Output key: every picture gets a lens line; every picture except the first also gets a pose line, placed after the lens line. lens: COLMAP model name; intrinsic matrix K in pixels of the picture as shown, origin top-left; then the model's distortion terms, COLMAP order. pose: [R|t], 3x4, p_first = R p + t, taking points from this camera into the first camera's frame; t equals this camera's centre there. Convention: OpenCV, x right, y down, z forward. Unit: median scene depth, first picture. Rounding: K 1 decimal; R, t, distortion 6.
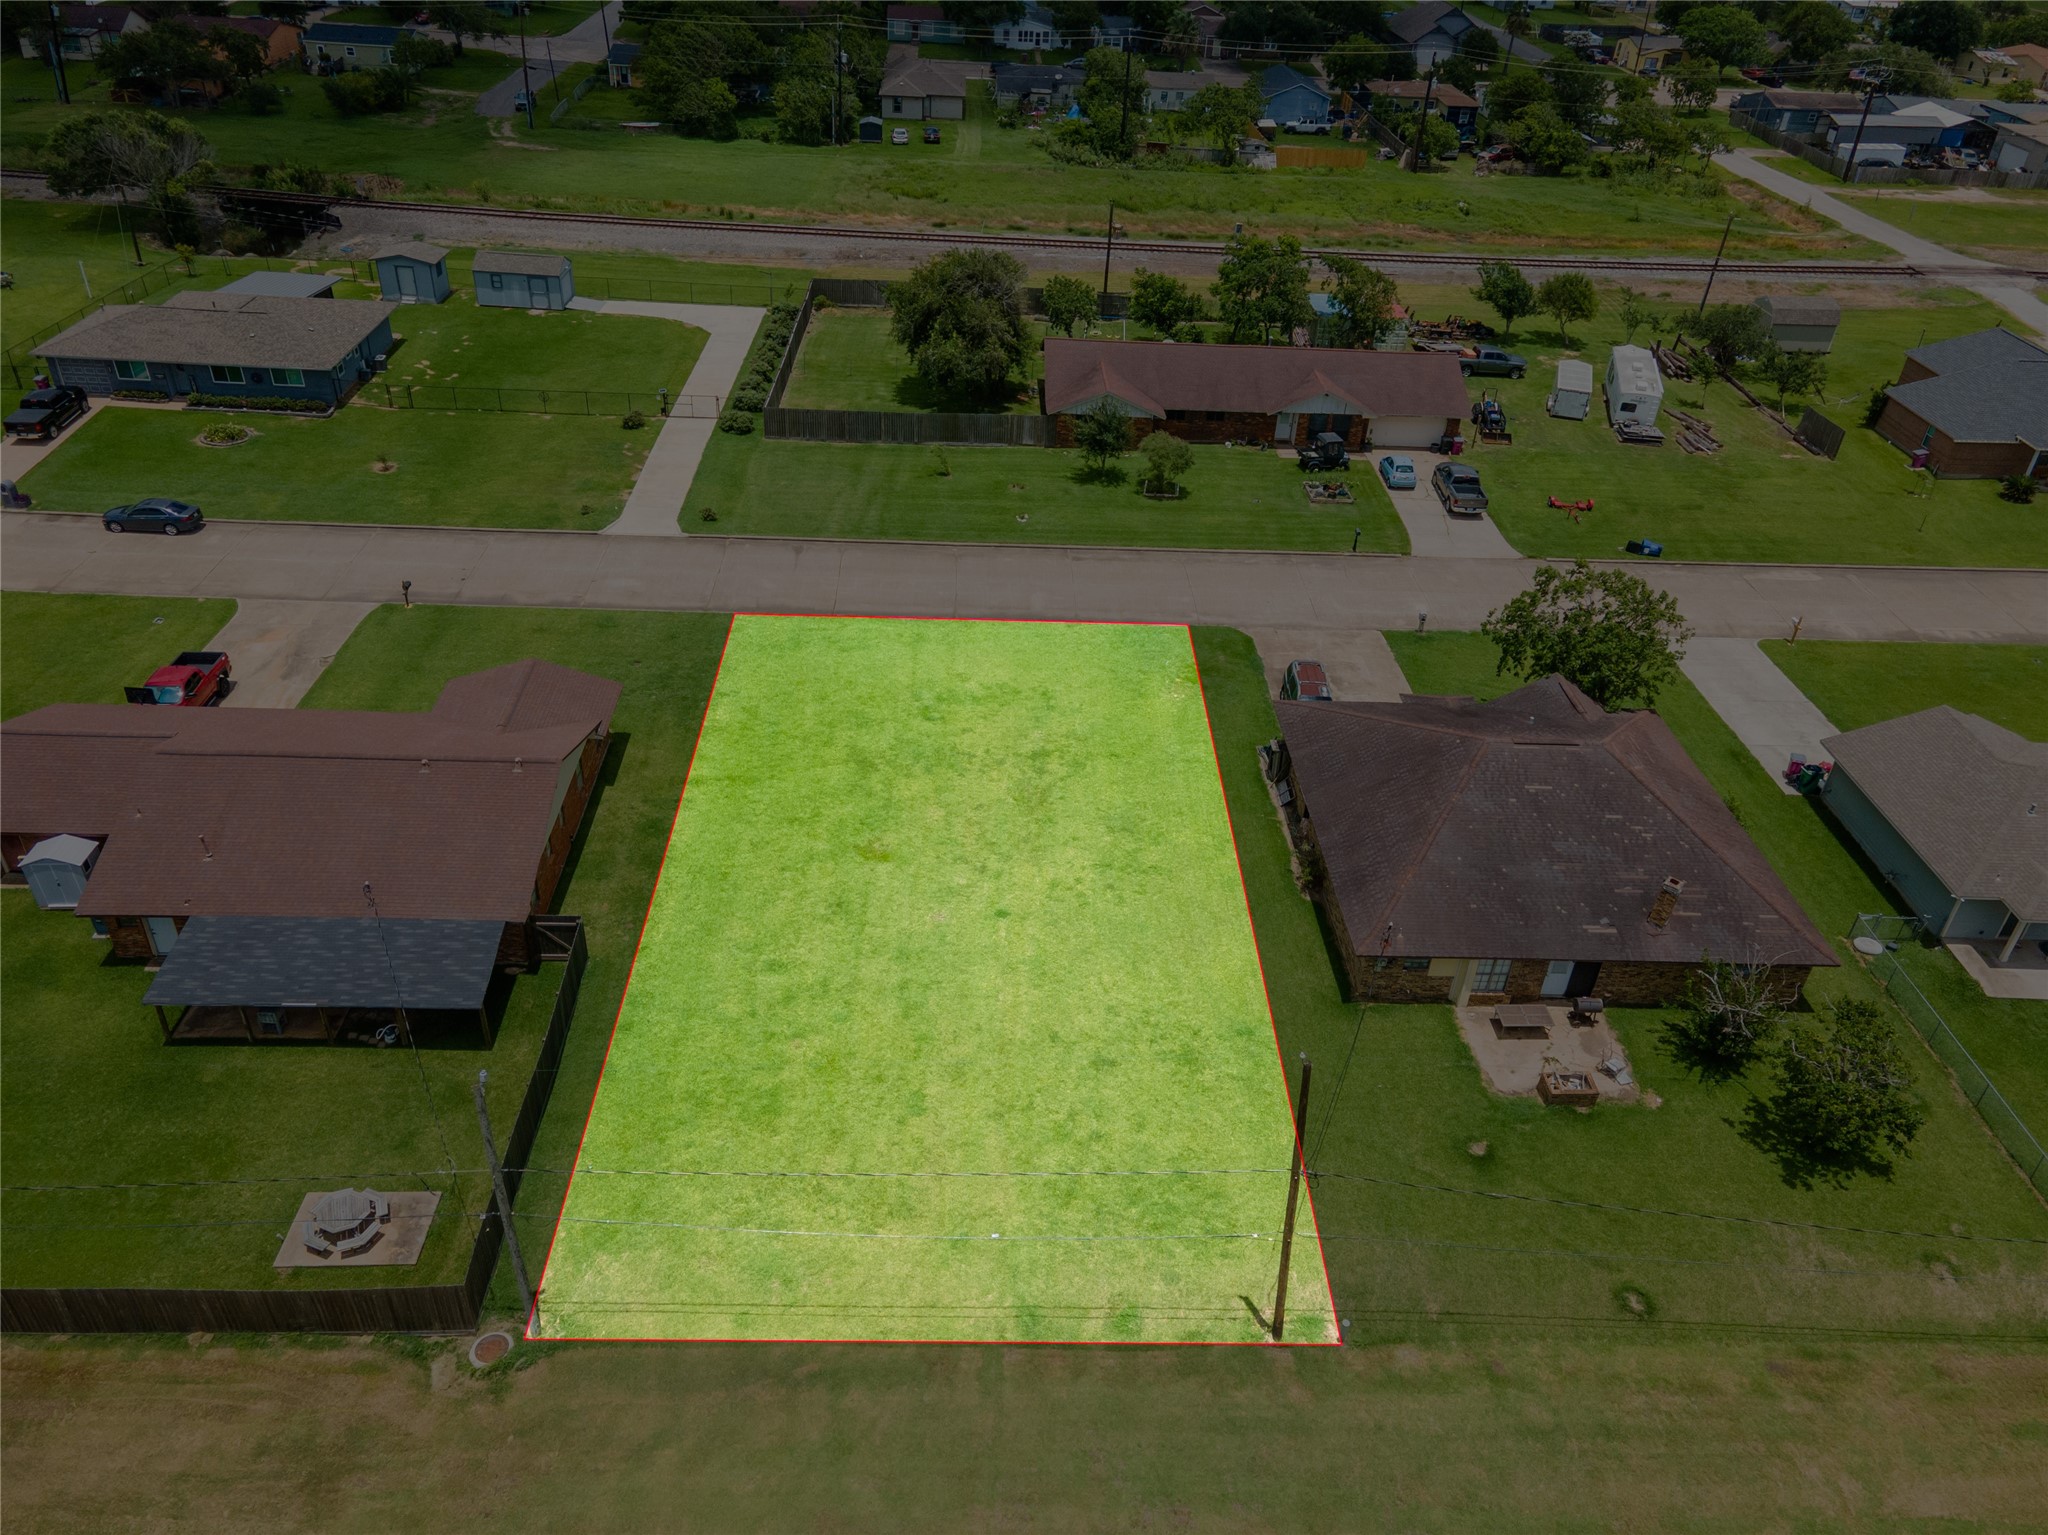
lens RADIAL K [[1514.7, 0, 1020.9], [0, 1514.7, 766.3], [0, 0, 1]] dist [-0.003132, 0.082782]
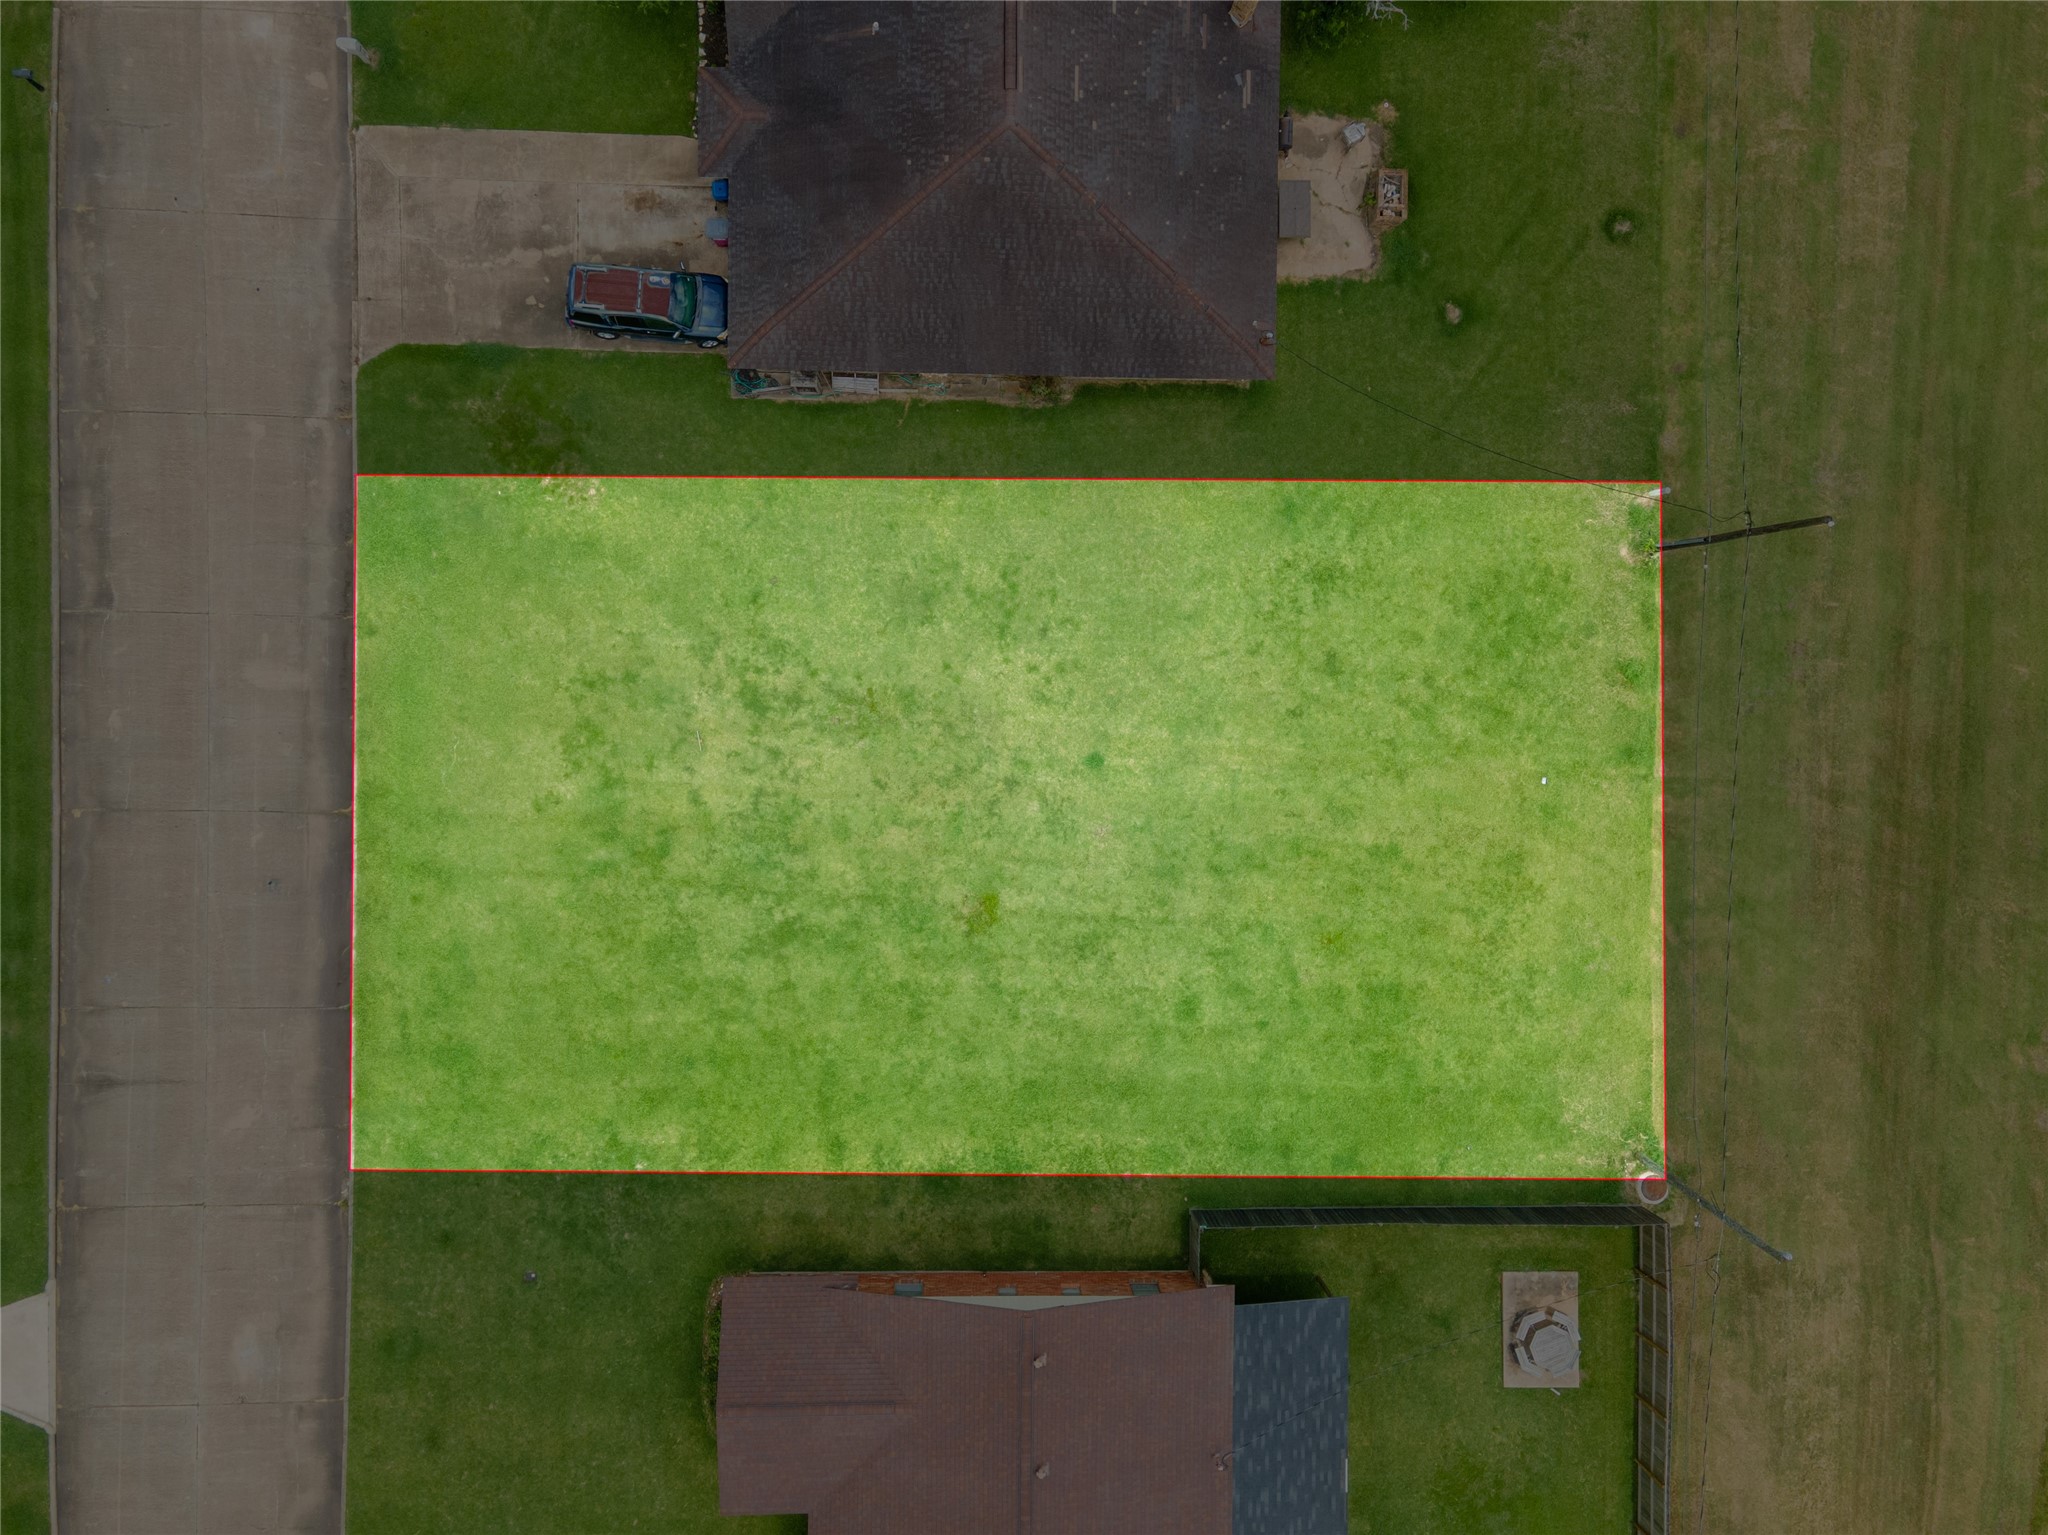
lens RADIAL K [[1514.7, 0, 1020.9], [0, 1514.7, 766.3], [0, 0, 1]] dist [-0.003132, 0.082782]
pose [[0.042565, -0.997328, -0.059377, 0.035543], [0.514449, -0.029068, 0.857028, -0.688732], [-0.856464, -0.067026, 0.511837, 0.604396]]
